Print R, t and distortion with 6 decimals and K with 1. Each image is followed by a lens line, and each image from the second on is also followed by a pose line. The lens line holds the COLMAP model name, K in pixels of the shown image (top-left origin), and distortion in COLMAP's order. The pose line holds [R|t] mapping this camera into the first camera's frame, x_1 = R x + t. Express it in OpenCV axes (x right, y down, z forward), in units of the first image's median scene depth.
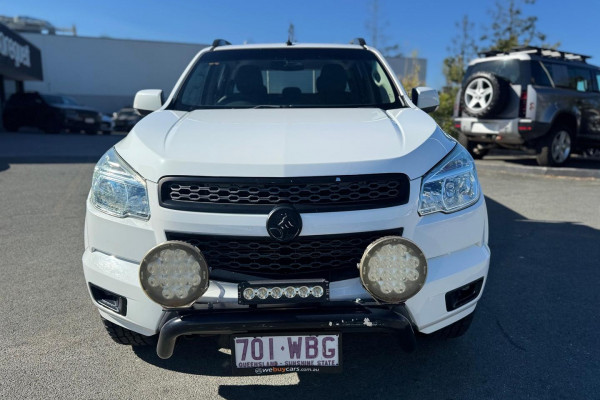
lens RADIAL K [[435.6, 0, 300.0], [0, 435.6, 200.0], [0, 0, 1]] dist [0.065845, -0.074199]
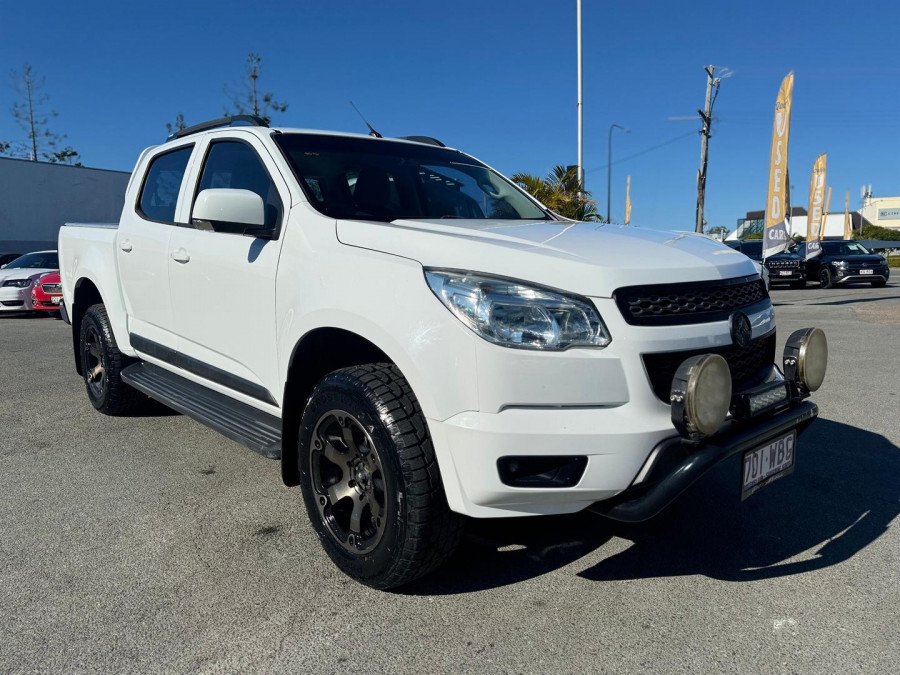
lens RADIAL K [[658.2, 0, 450.0], [0, 658.2, 337.5], [0, 0, 1]] dist [0.095006, -0.152481]
pose [[0.766657, -0.089613, 0.635772, -1.329877], [0.136804, 0.990273, -0.025388, 0.023435], [-0.627313, 0.106440, 0.771459, 0.272572]]
